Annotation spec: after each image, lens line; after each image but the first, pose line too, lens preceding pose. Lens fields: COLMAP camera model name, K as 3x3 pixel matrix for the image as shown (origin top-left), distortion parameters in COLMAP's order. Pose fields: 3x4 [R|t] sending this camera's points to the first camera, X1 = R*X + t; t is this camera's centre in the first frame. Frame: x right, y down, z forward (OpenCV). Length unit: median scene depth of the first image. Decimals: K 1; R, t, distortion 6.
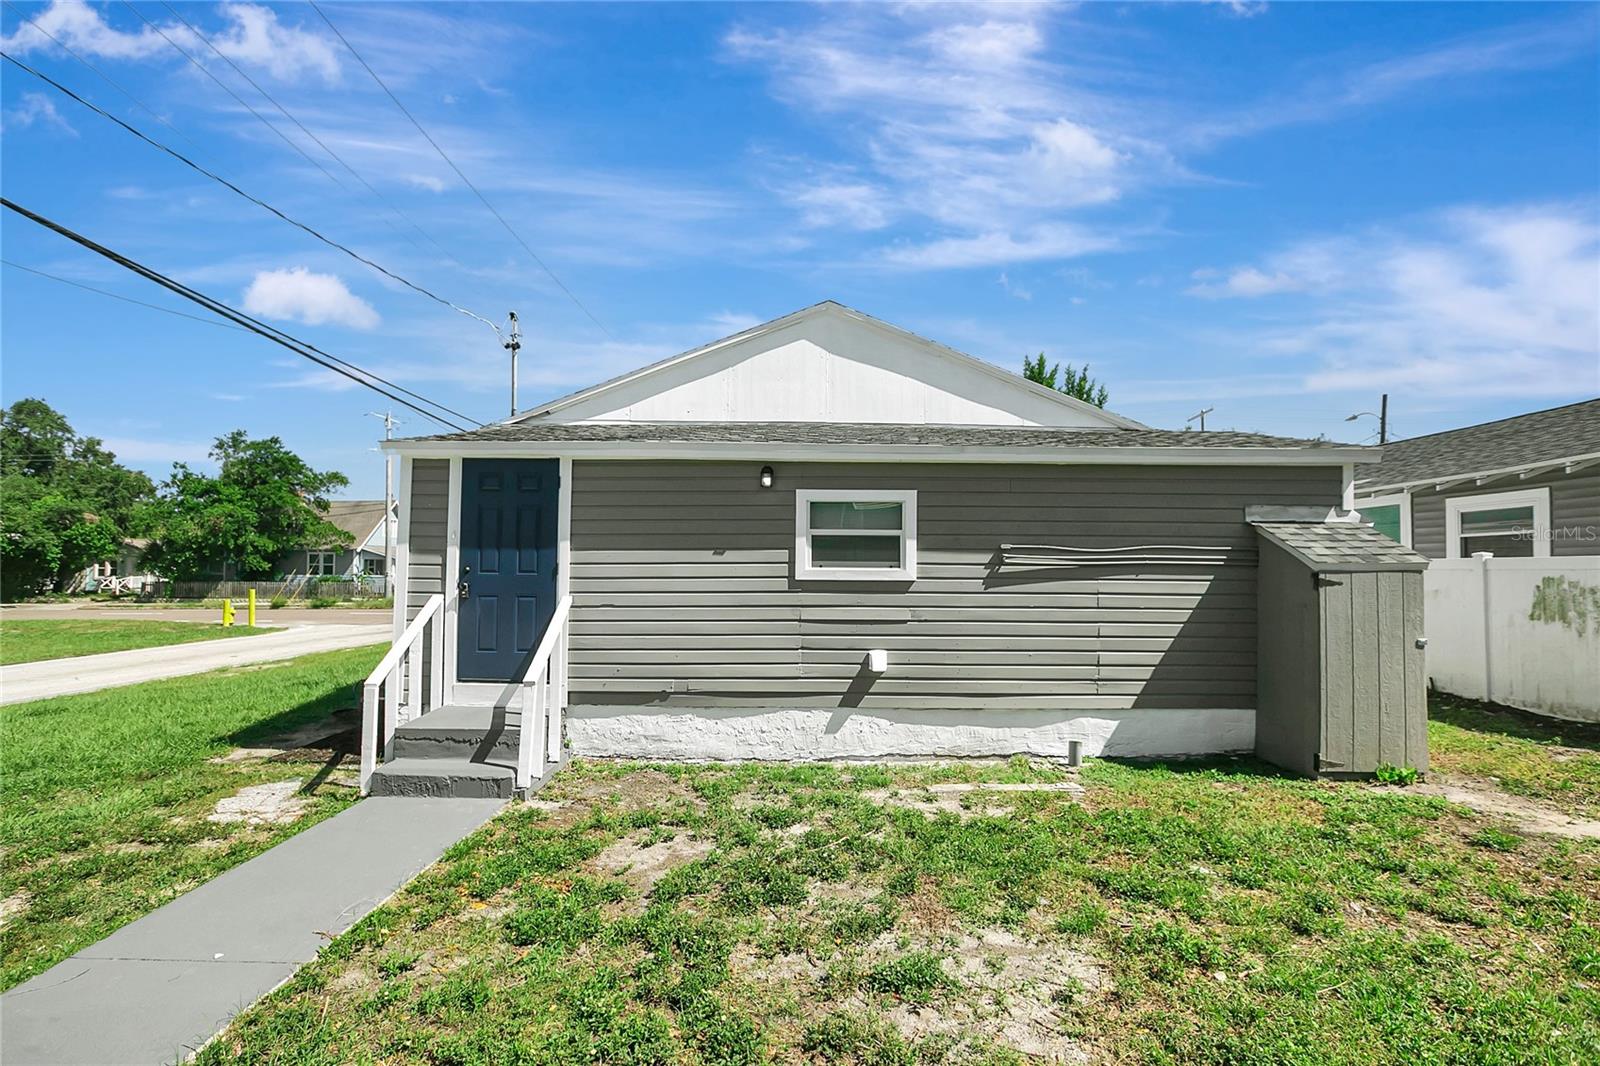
lens RADIAL K [[704.4, 0, 817.2], [0, 704.4, 540.4], [0, 0, 1]] dist [-0.005514, 0.001006]
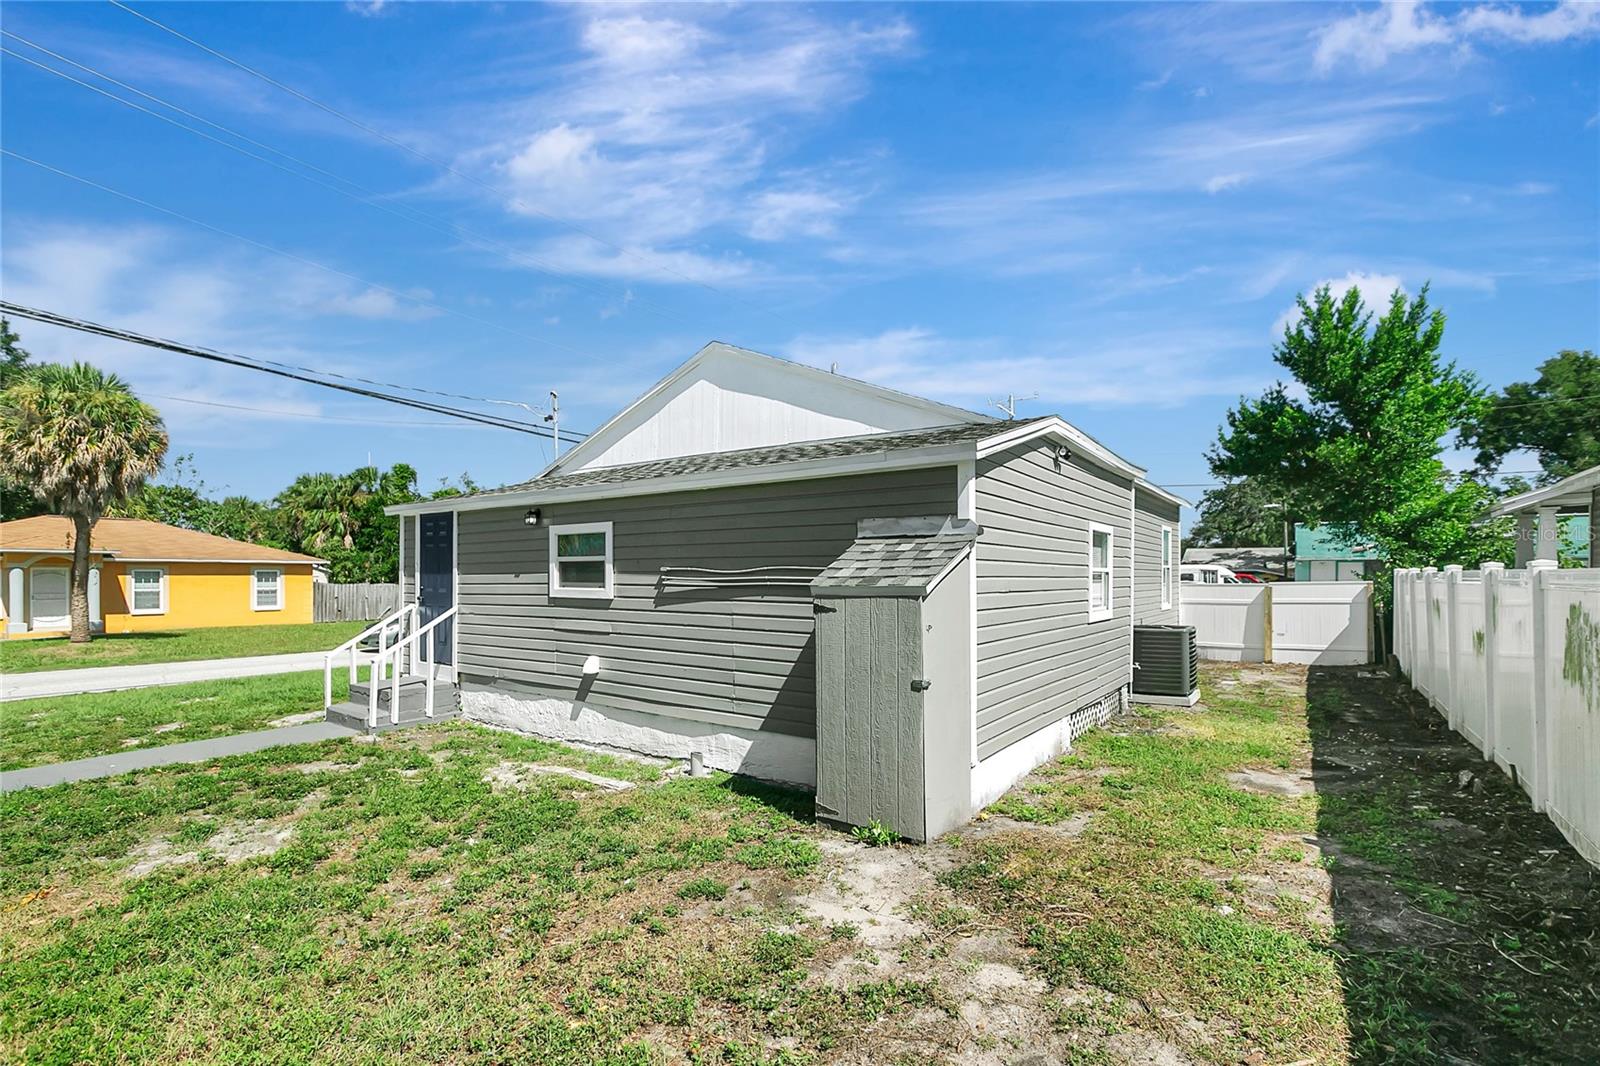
lens RADIAL K [[727.6, 0, 792.2], [0, 727.6, 562.5], [0, 0, 1]] dist [-0.004973, 0.000517]
pose [[0.801948, -0.016255, -0.597173, 1.098628], [0.031556, 0.999387, 0.015173, -0.012242], [0.596560, -0.031013, 0.801969, 0.210150]]
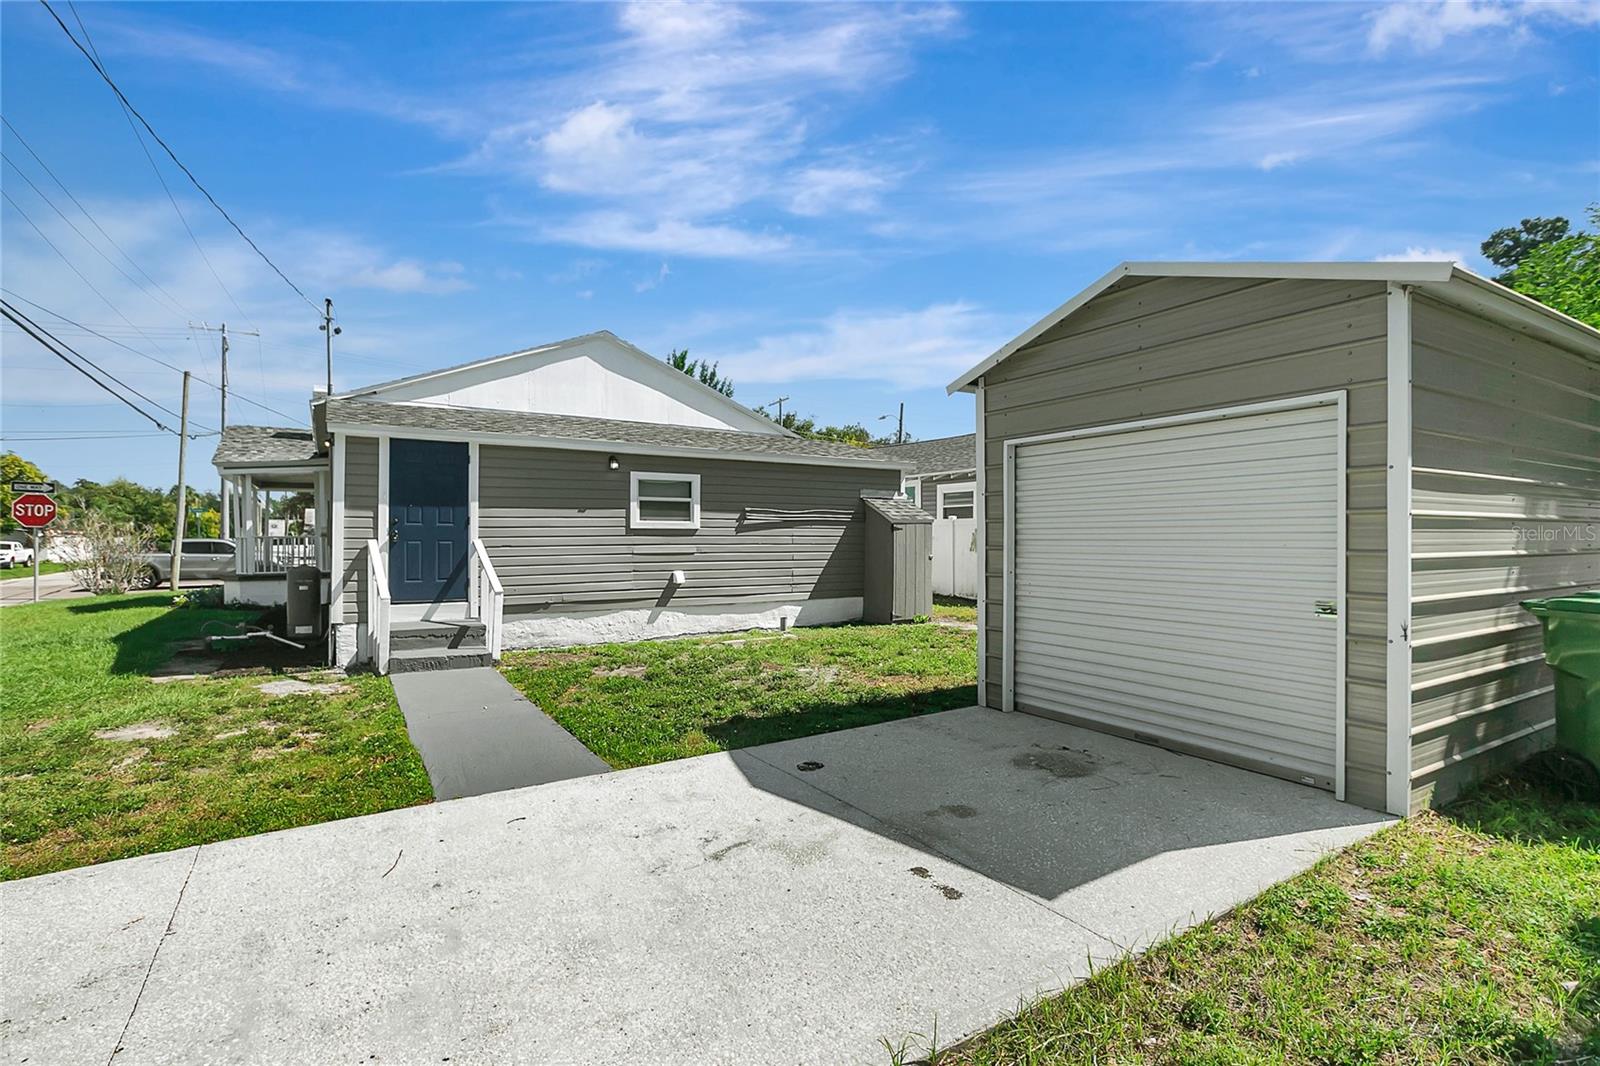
lens RADIAL K [[752.9, 0, 780.3], [0, 752.9, 533.3], [0, 0, 1]] dist [-0.008947, 0.000847]
pose [[0.858599, -0.003785, 0.512634, -0.606839], [-0.016053, 0.999284, 0.034266, 0.003499], [-0.512397, -0.037651, 0.857923, -0.622396]]
